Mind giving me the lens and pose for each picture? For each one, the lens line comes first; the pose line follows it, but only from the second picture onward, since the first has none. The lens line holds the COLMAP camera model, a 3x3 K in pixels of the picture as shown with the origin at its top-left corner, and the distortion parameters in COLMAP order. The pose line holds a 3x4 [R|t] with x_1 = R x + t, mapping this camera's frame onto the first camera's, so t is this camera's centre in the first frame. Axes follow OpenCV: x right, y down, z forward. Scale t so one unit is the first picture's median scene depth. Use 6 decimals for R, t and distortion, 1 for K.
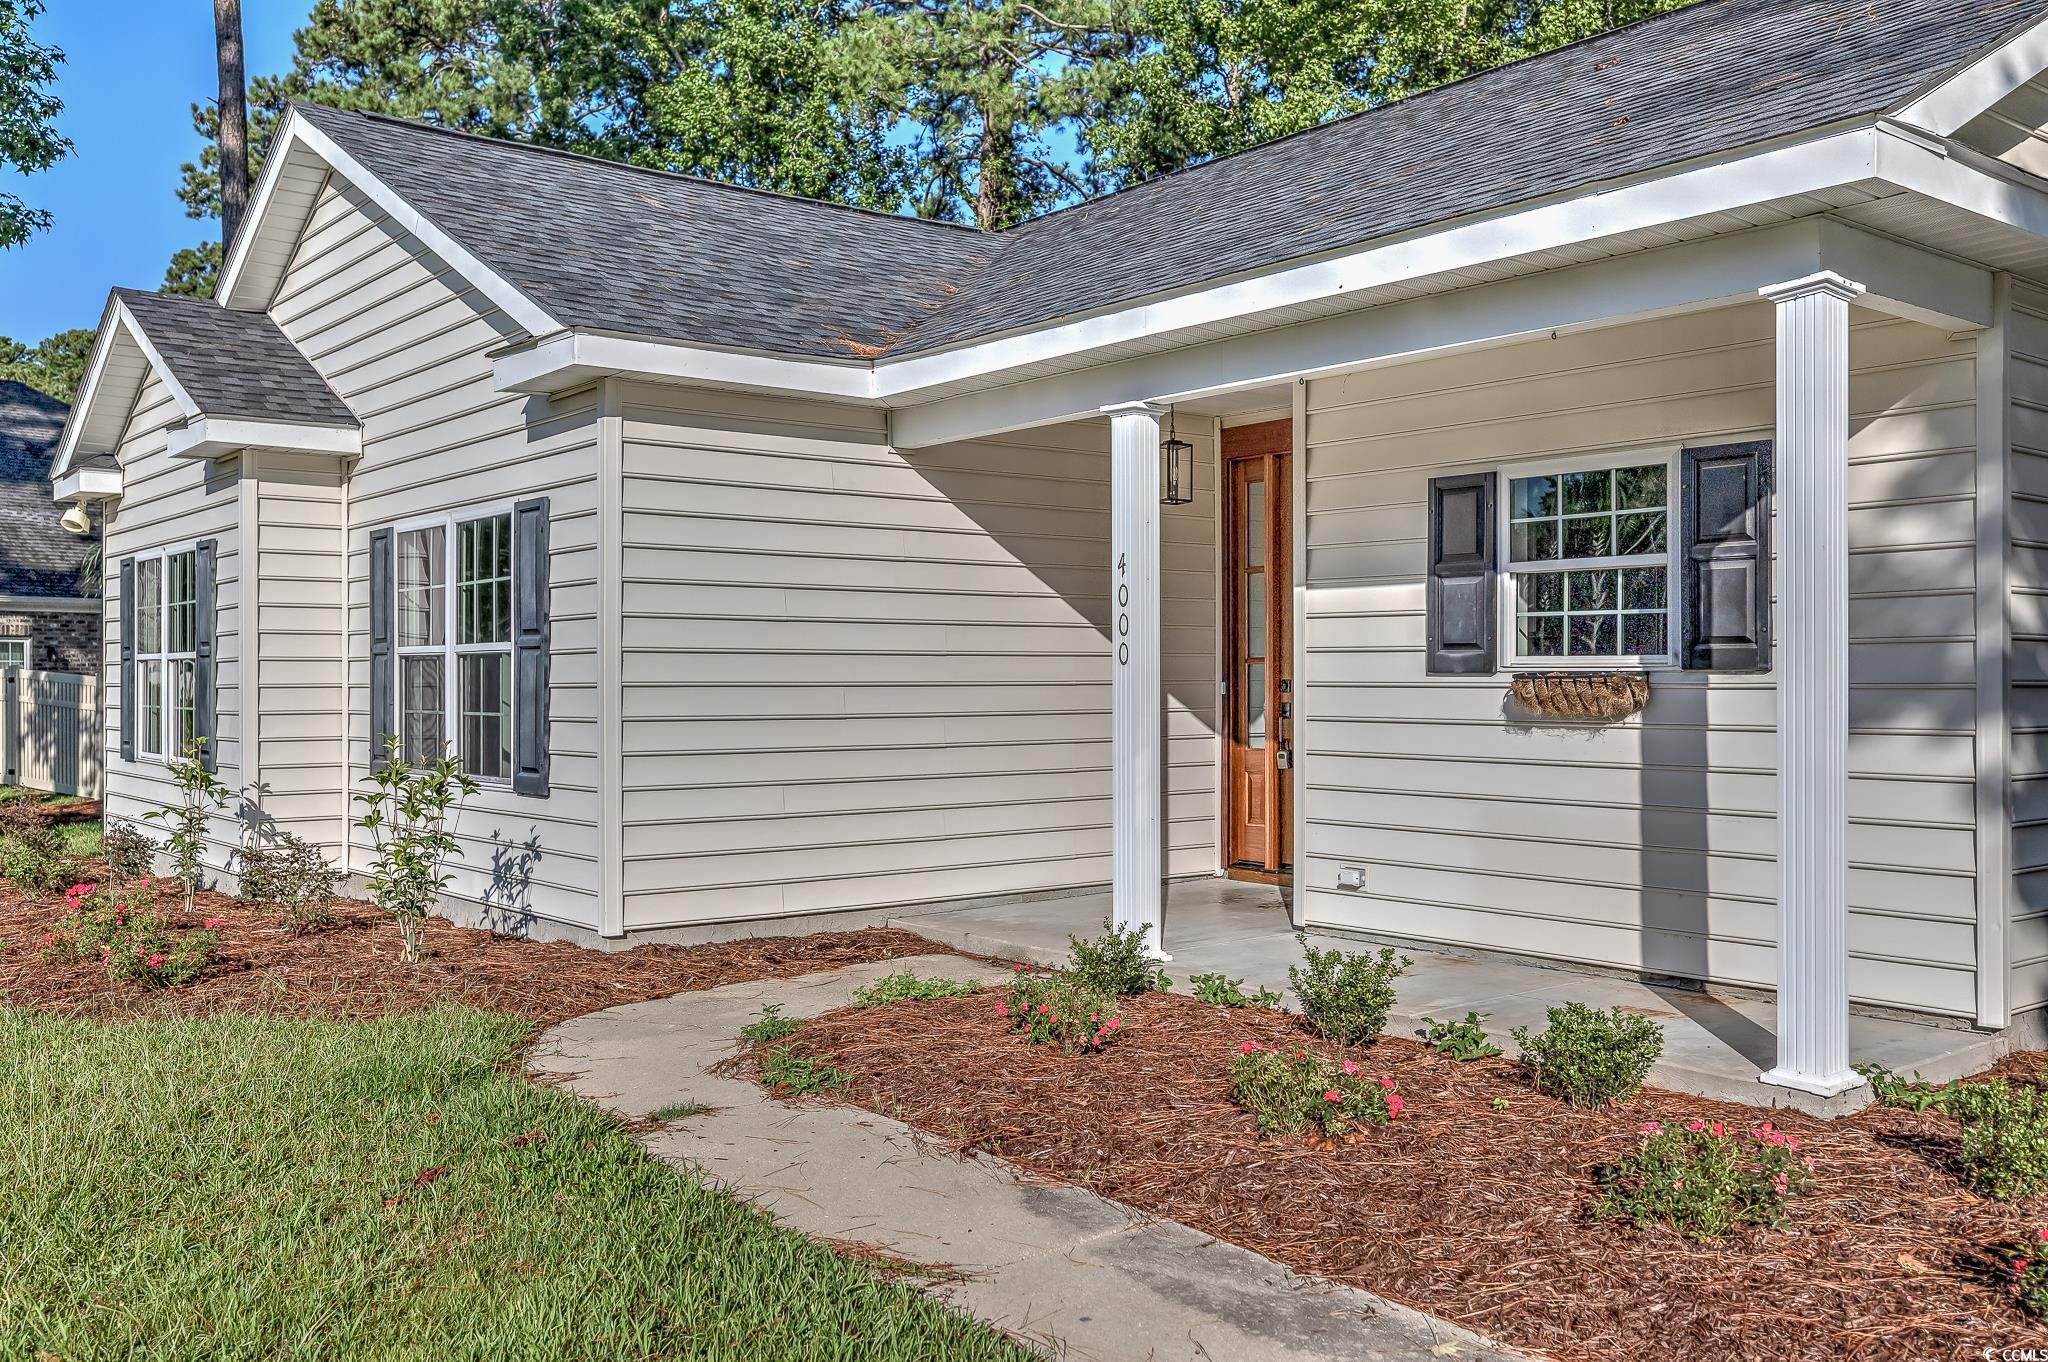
lens RADIAL K [[1814.1, 0, 1024.0], [0, 1814.1, 681.0], [0, 0, 1]] dist [0.002977, 0.001195]
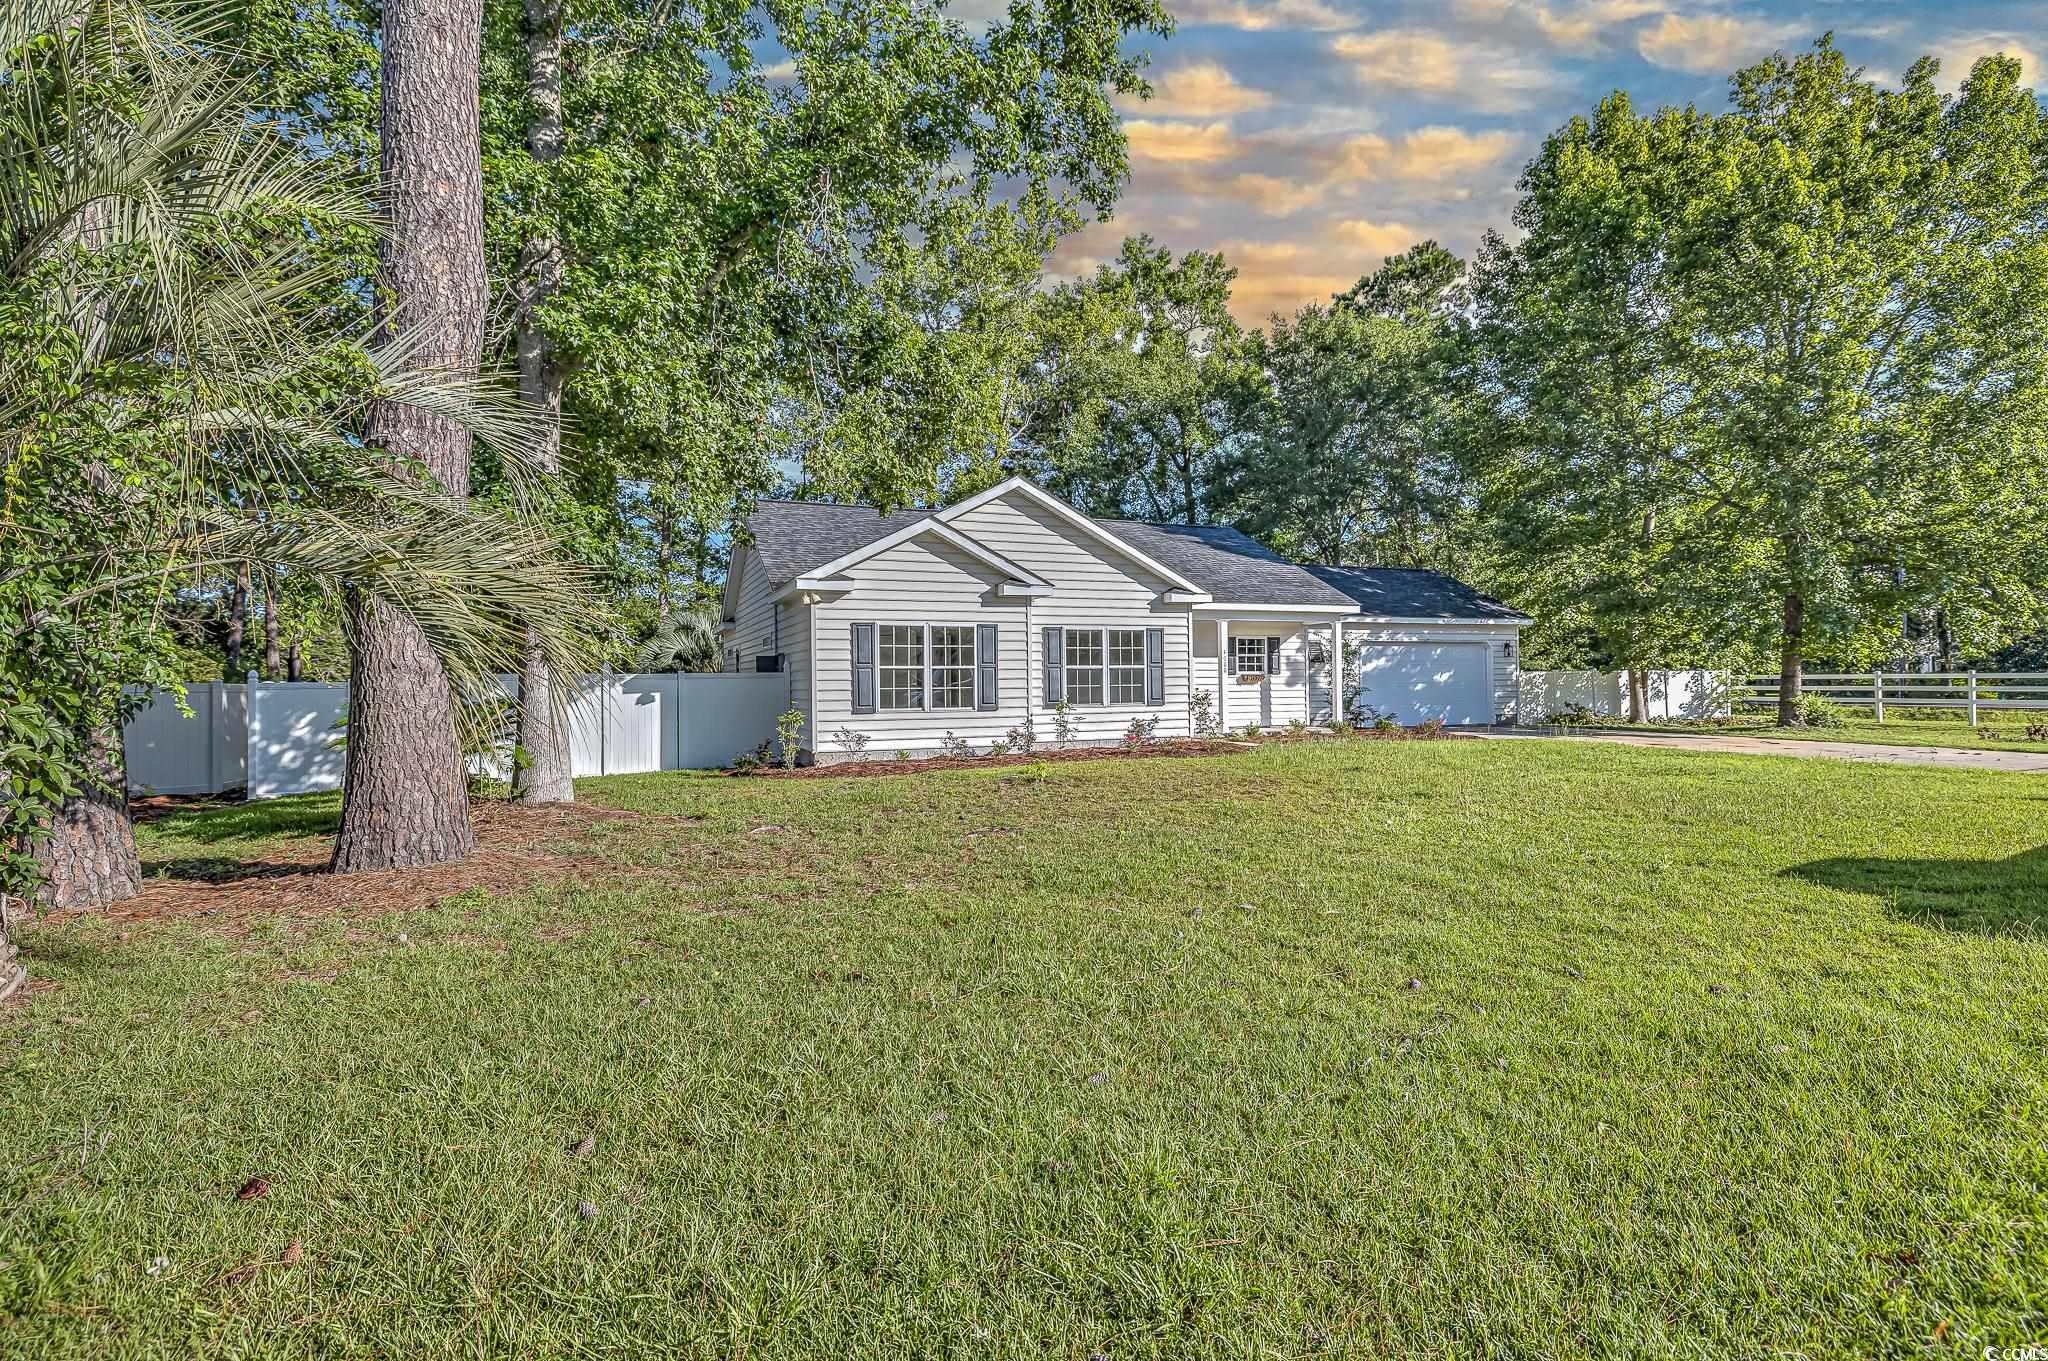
lens RADIAL K [[993.3, 0, 1024.0], [0, 993.3, 680.5], [0, 0, 1]] dist [-0.000165, 0.000315]
pose [[0.273231, 0.002257, 0.961946, -2.410508], [0.015126, 0.999864, -0.006643, 0.019927], [-0.961829, 0.016365, 0.273160, 0.710147]]
